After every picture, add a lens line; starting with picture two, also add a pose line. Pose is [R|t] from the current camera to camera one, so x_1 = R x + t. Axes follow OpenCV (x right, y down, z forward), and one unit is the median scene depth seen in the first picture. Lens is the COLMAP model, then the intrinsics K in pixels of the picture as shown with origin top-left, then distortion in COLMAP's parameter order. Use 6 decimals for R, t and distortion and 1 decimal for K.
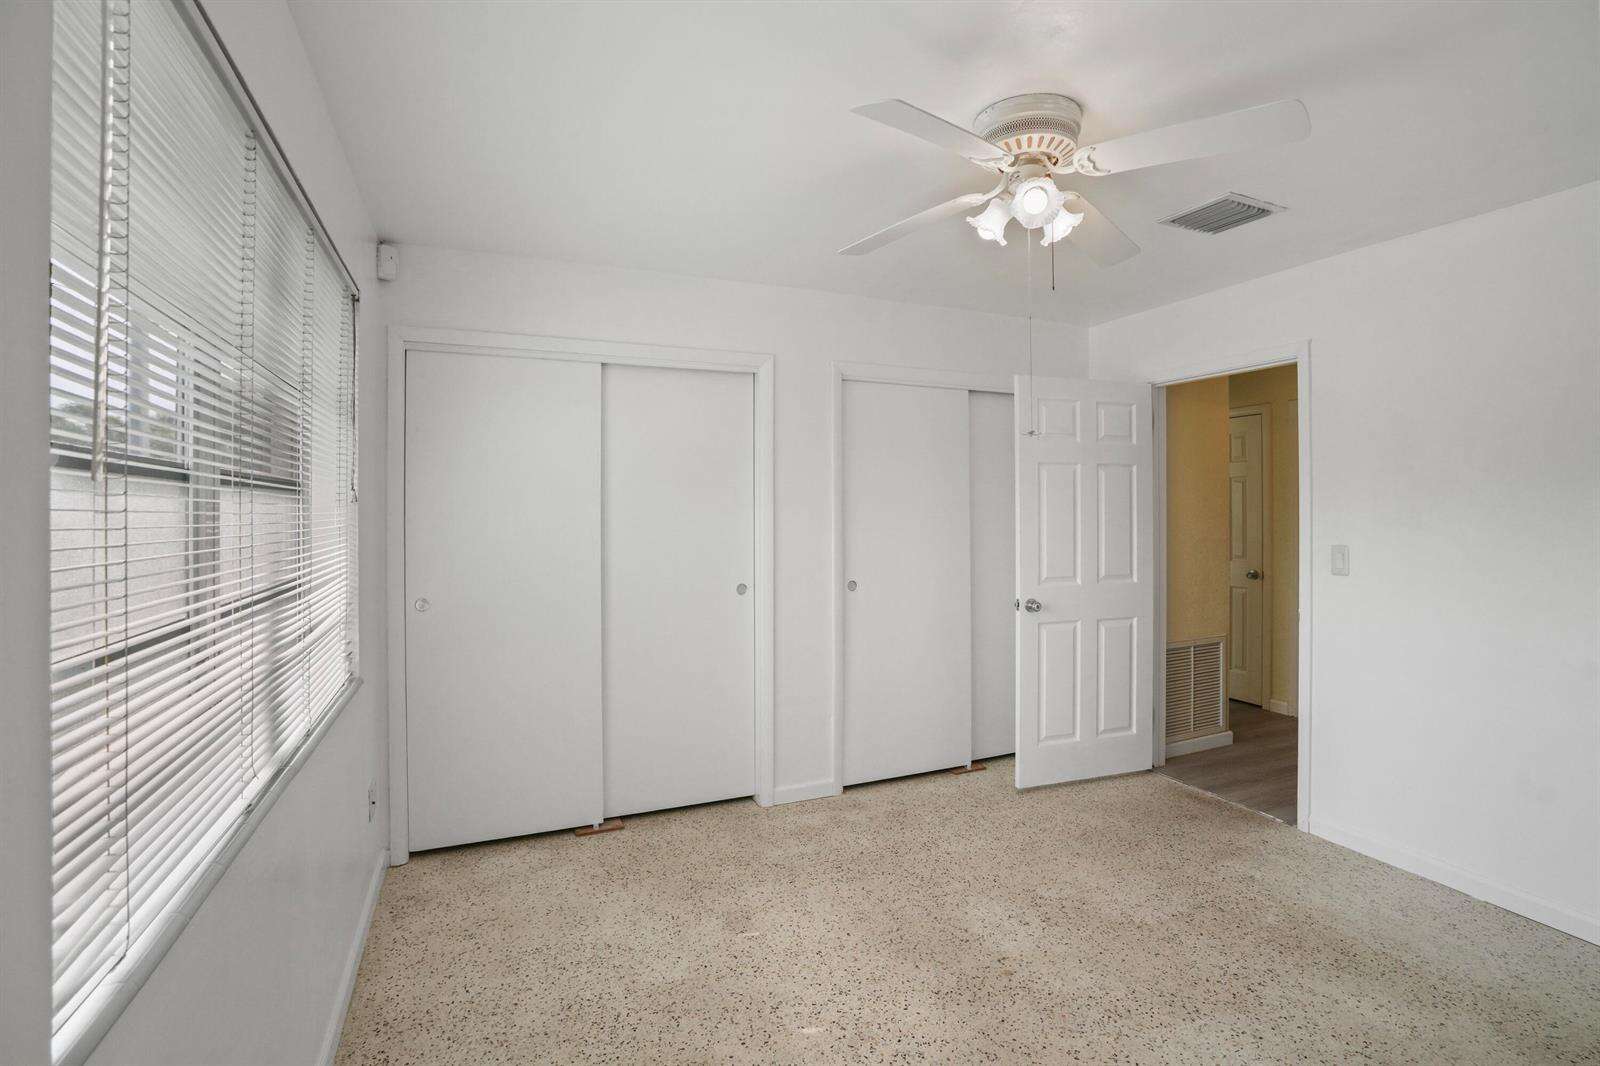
lens RADIAL K [[744.3, 0, 806.8], [0, 744.3, 526.3], [0, 0, 1]] dist [-0.068550, 0.028108]
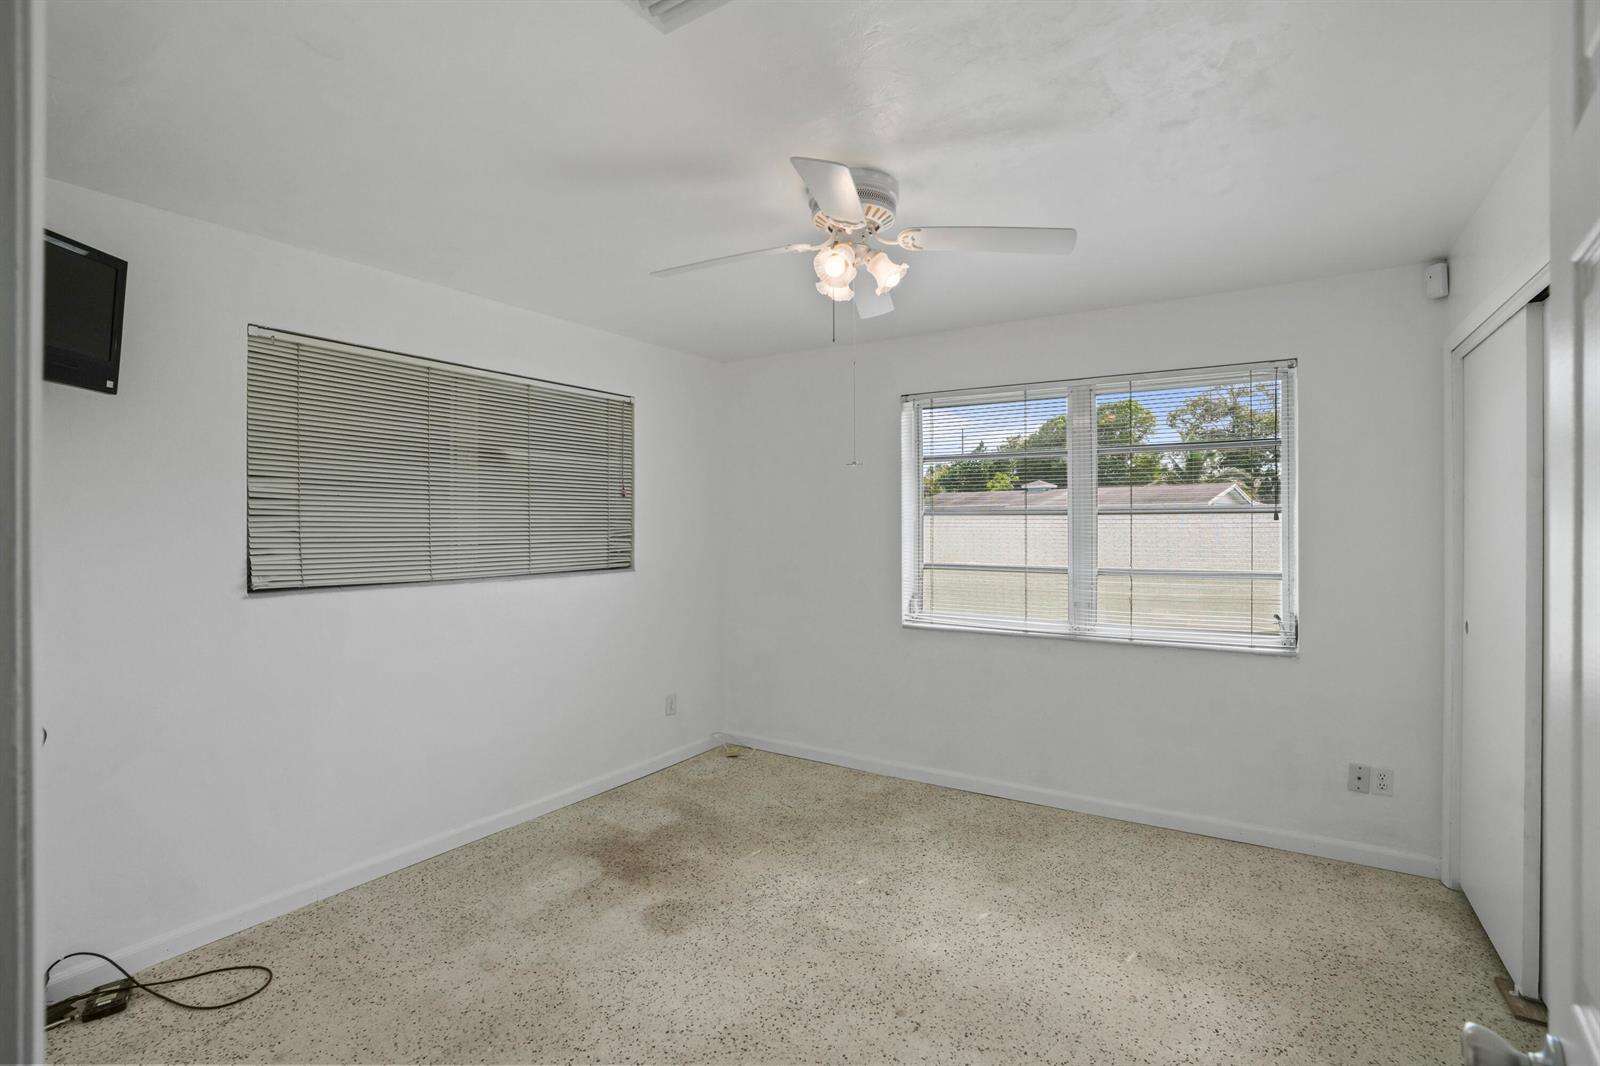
lens RADIAL K [[744.3, 0, 806.8], [0, 744.3, 526.3], [0, 0, 1]] dist [-0.068550, 0.028108]
pose [[-0.833504, 0.006743, -0.552472, 0.674078], [-0.003723, 0.999834, 0.017819, -0.032544], [0.552501, 0.016909, -0.833341, 1.279420]]
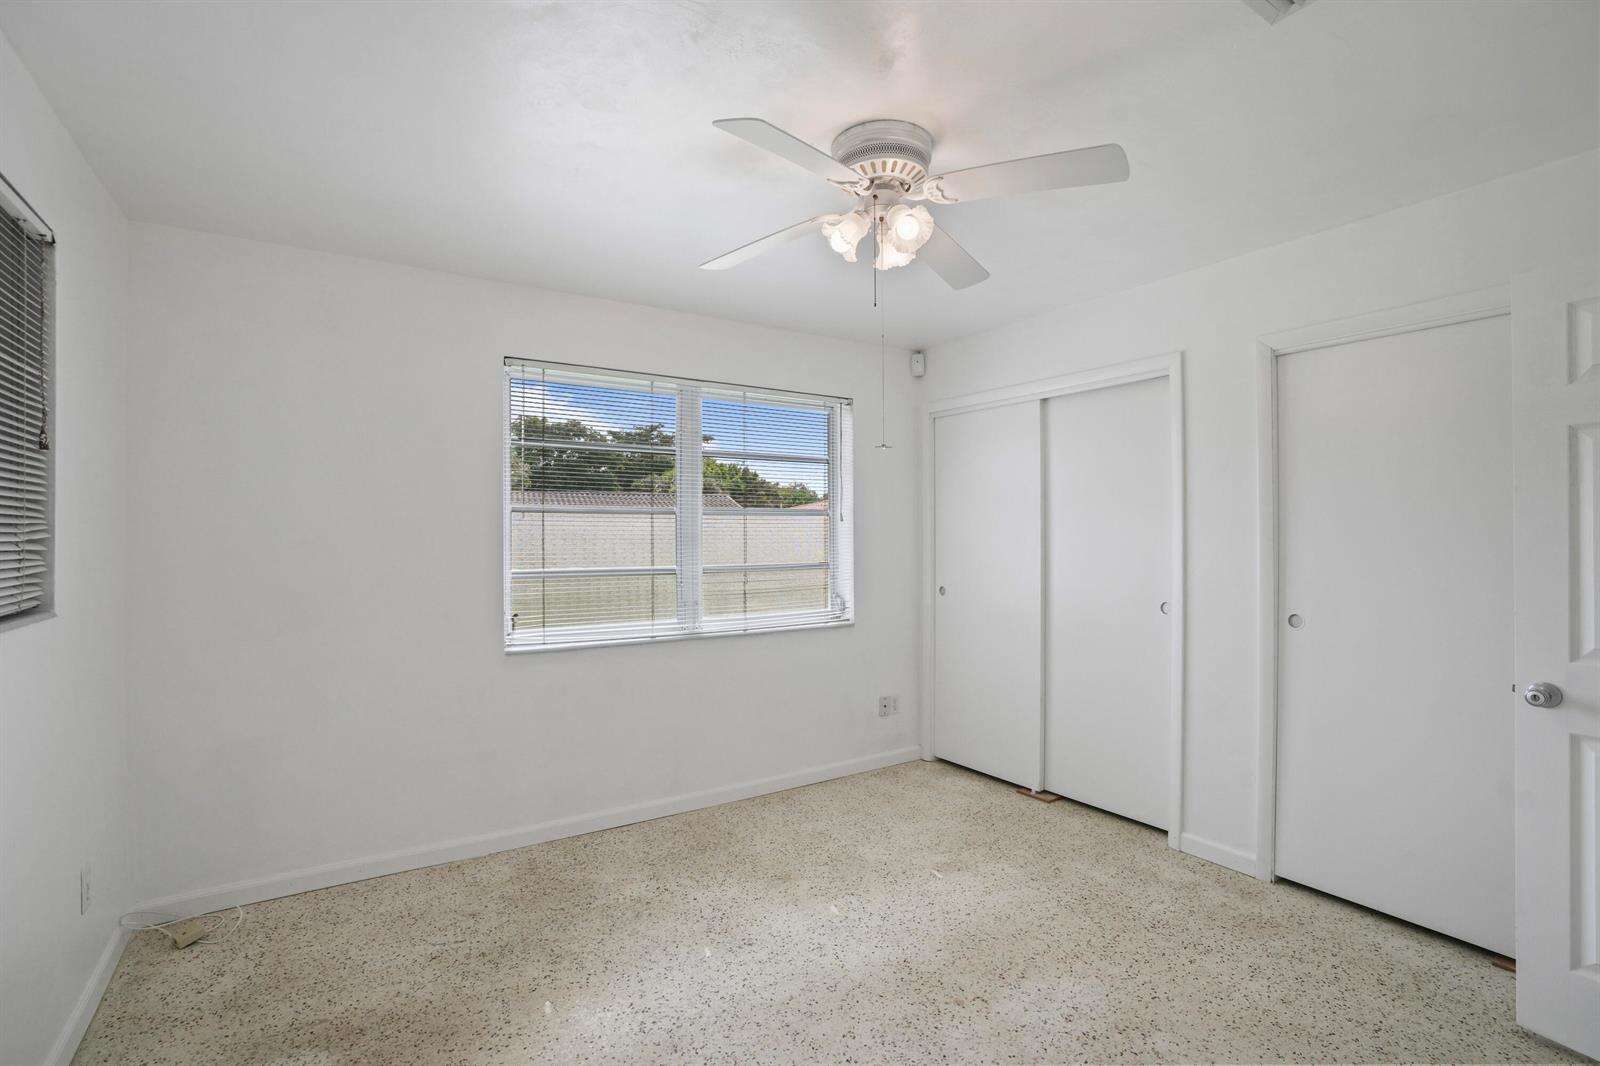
lens RADIAL K [[744.3, 0, 806.8], [0, 744.3, 526.3], [0, 0, 1]] dist [-0.068550, 0.028108]
pose [[0.172340, -0.007121, -0.985012, 0.889190], [-0.013776, 0.999859, -0.009638, -0.002641], [0.984941, 0.015231, 0.172218, 0.465772]]
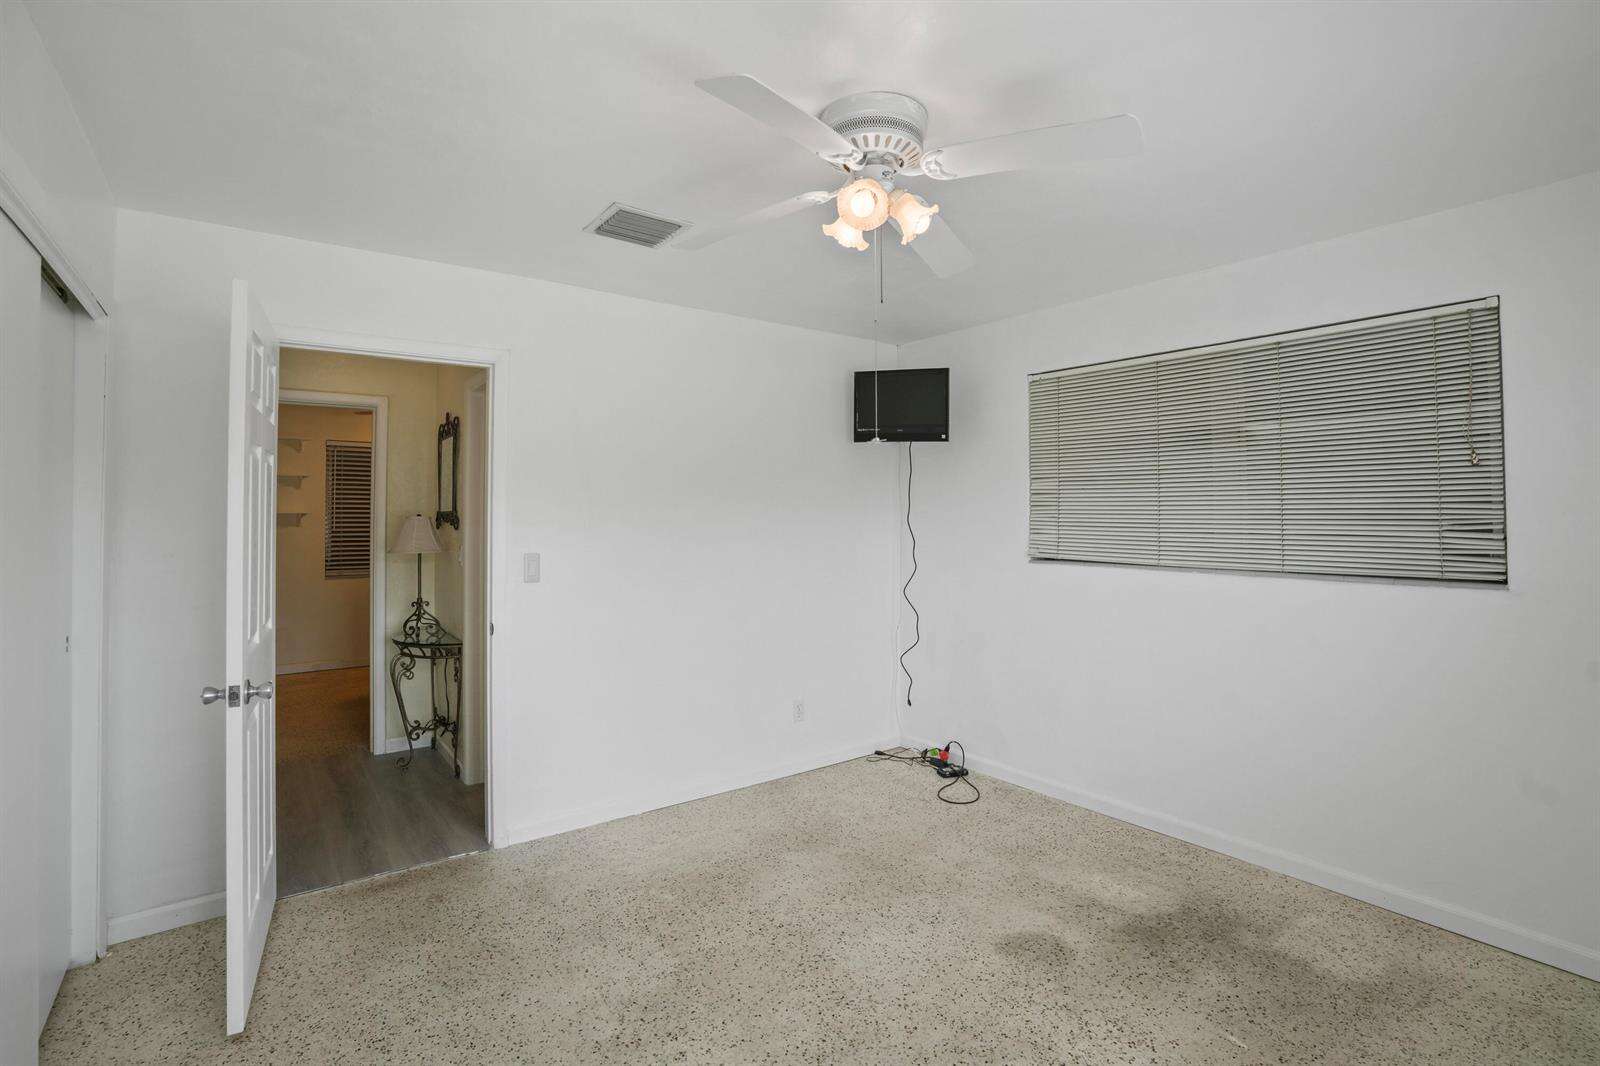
lens RADIAL K [[758.1, 0, 814.3], [0, 758.1, 502.3], [0, 0, 1]] dist [-0.052572, 0.021384]
pose [[-0.238477, 0.018174, 0.970978, -0.427384], [0.021376, 0.999681, -0.013461, -0.024319], [-0.970913, 0.017546, -0.238790, 0.871300]]
